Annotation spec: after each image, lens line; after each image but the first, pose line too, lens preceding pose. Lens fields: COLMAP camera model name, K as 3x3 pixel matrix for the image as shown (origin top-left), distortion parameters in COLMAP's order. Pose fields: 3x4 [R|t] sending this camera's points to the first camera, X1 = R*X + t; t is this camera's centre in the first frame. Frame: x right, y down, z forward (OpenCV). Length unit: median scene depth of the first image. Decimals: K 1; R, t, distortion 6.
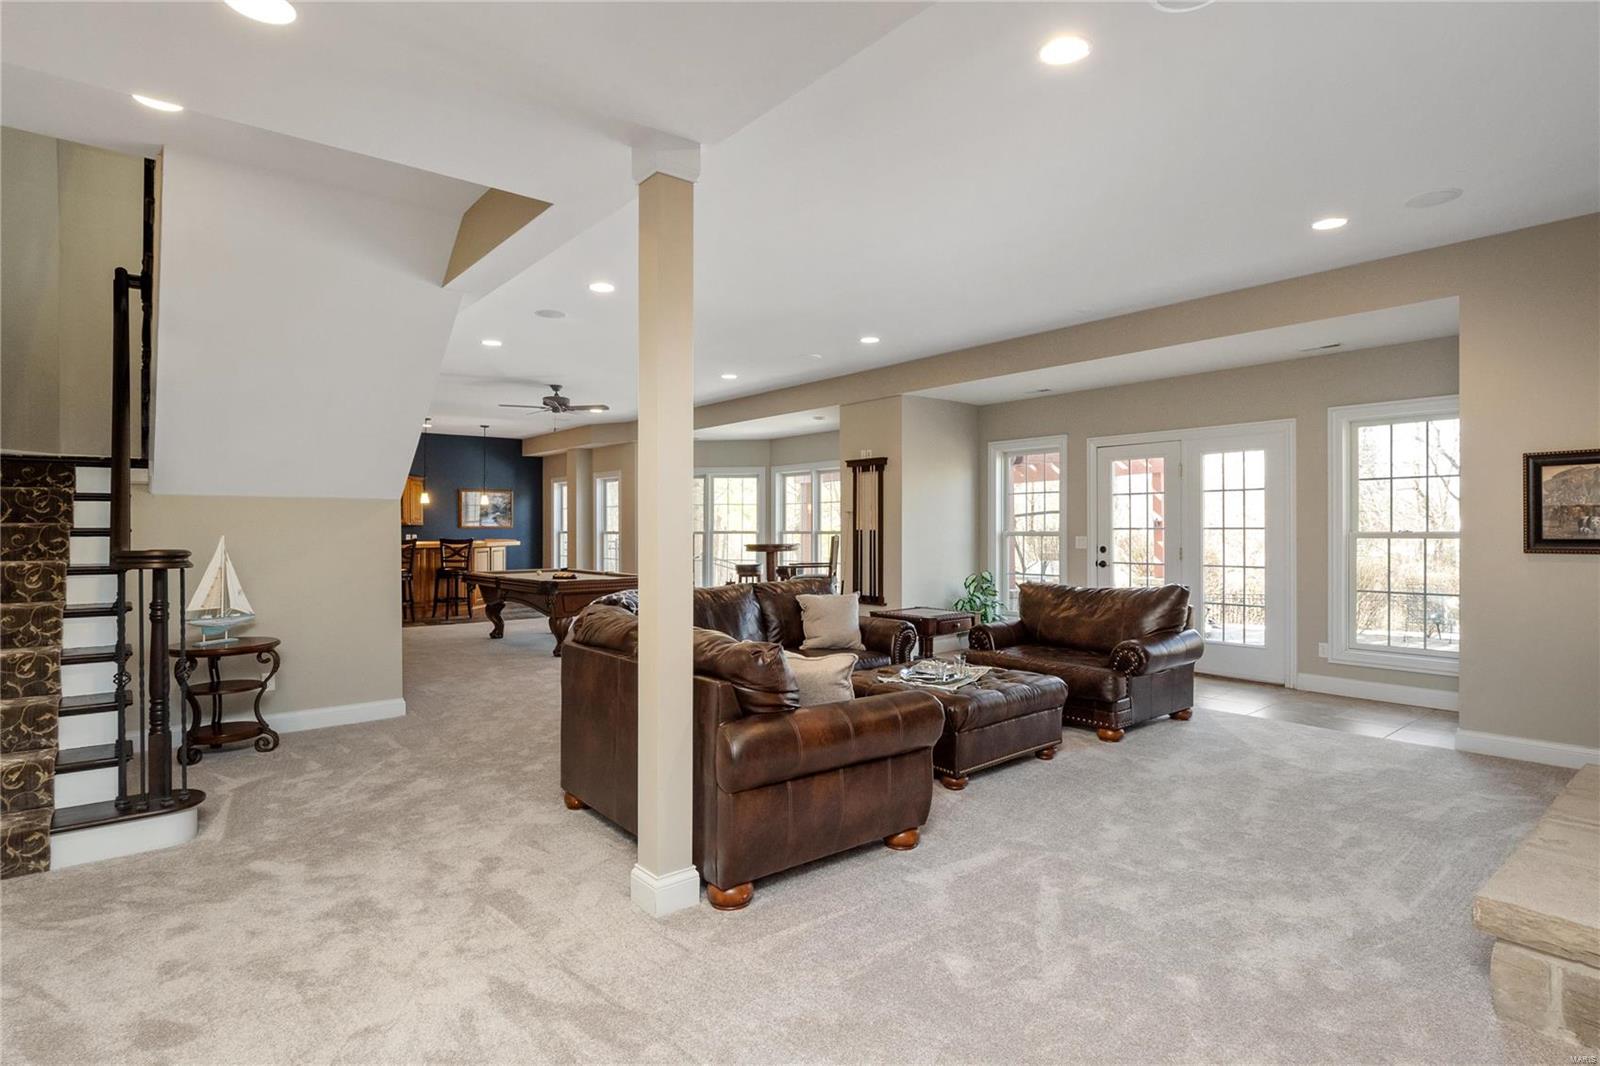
lens RADIAL K [[825.1, 0, 801.1], [0, 825.1, 535.1], [0, 0, 1]] dist [-0.001116, -0.000005]
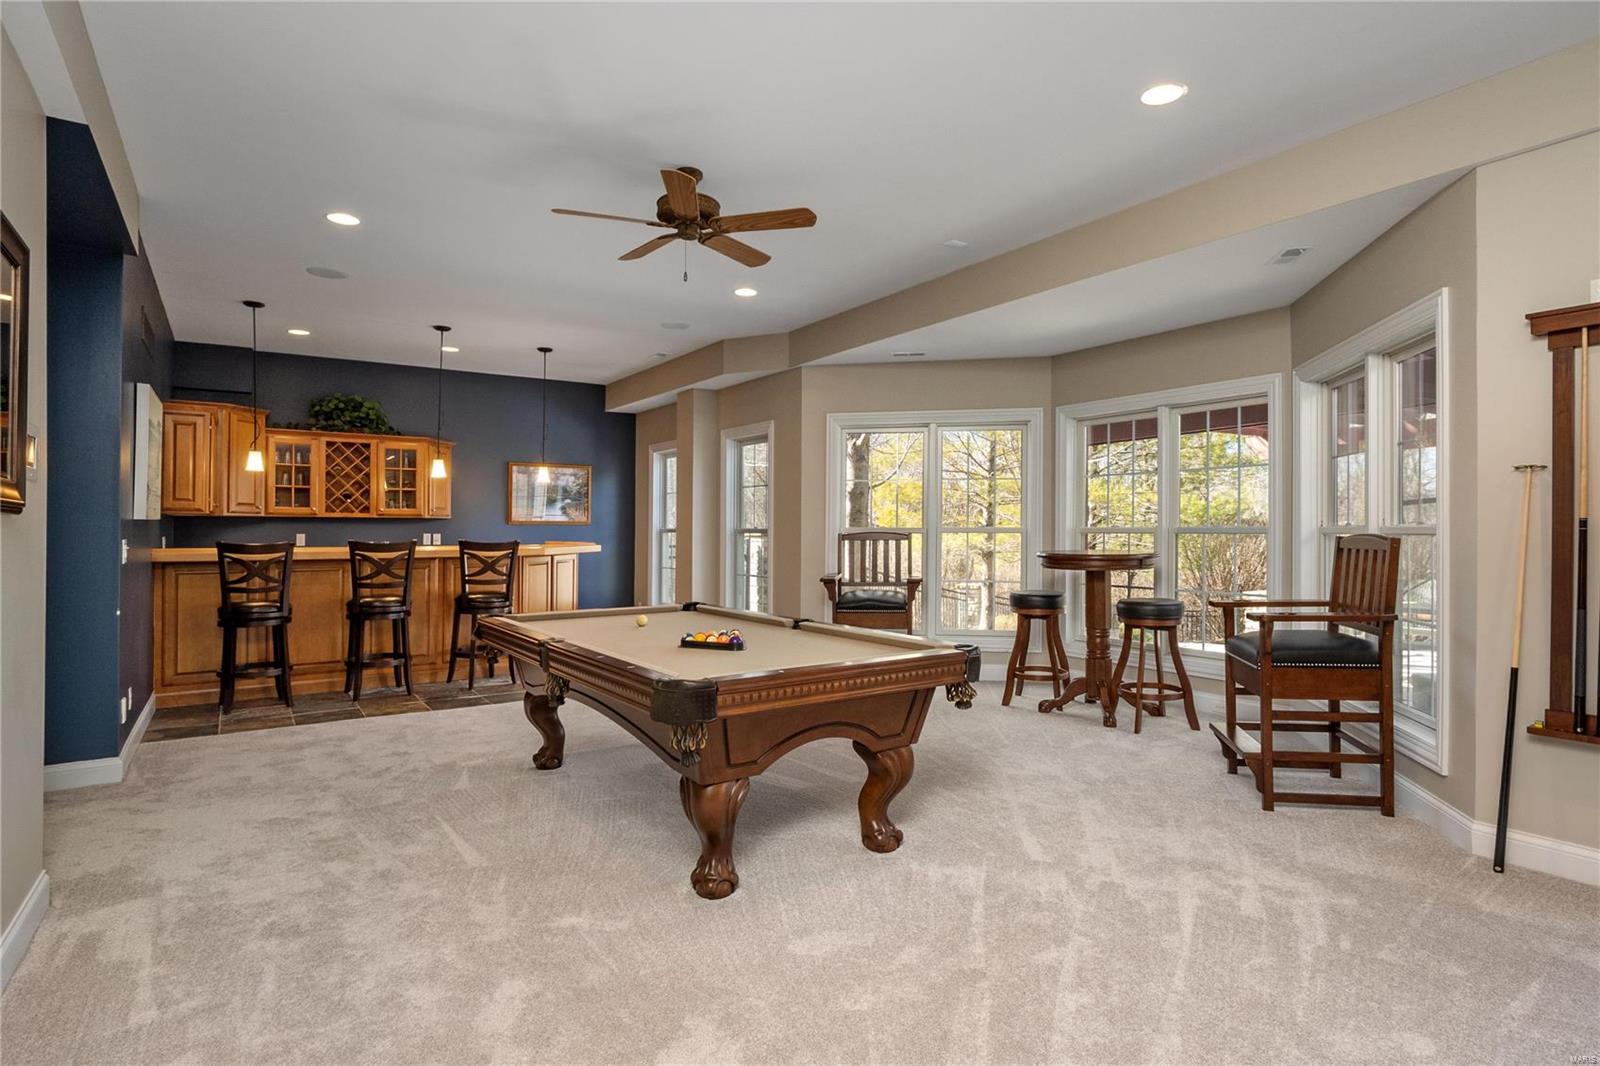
lens RADIAL K [[825.1, 0, 797.5], [0, 825.1, 526.9], [0, 0, 1]] dist [-0.001116, -0.000005]
pose [[0.995545, 0.001593, -0.094278, -0.143267], [-0.002632, 0.999937, -0.010890, 0.000156], [0.094255, 0.011089, 0.995486, 0.419087]]
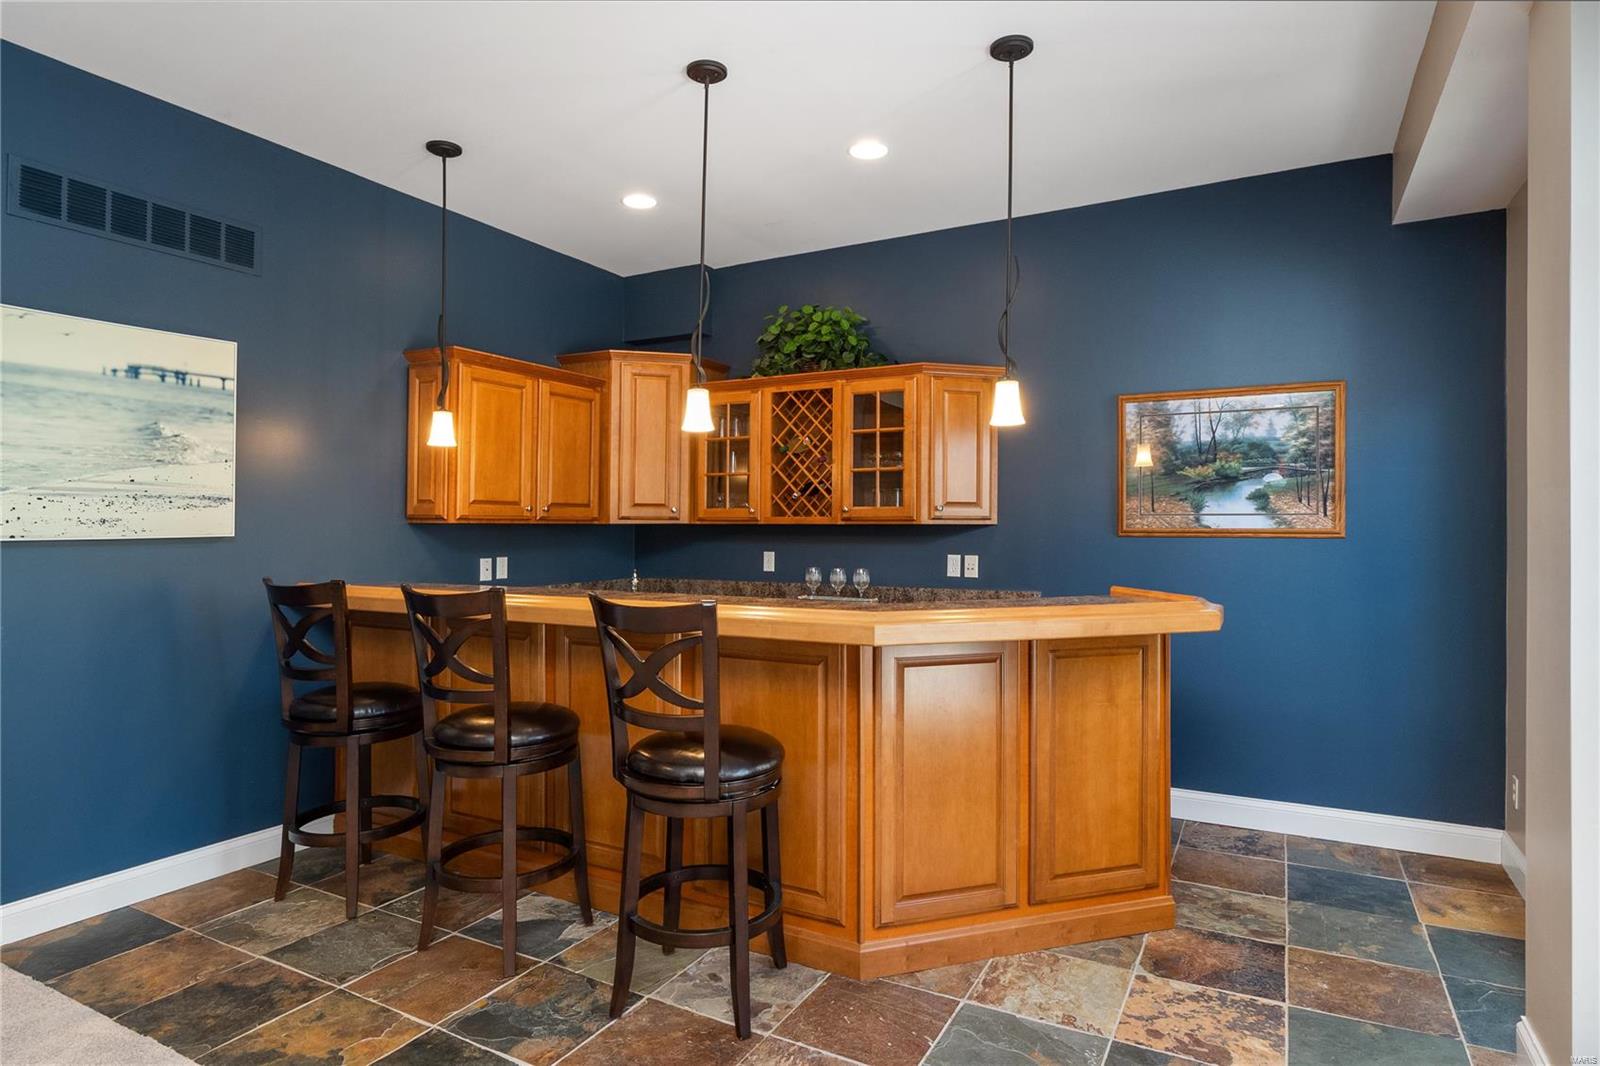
lens RADIAL K [[888.3, 0, 796.2], [0, 888.3, 529.3], [0, 0, 1]] dist [0.004396, 0.000359]
pose [[0.366803, 0.002158, -0.930296, -0.186998], [-0.011119, 0.999936, -0.002065, -0.009314], [0.930232, 0.011102, 0.366803, 0.837842]]
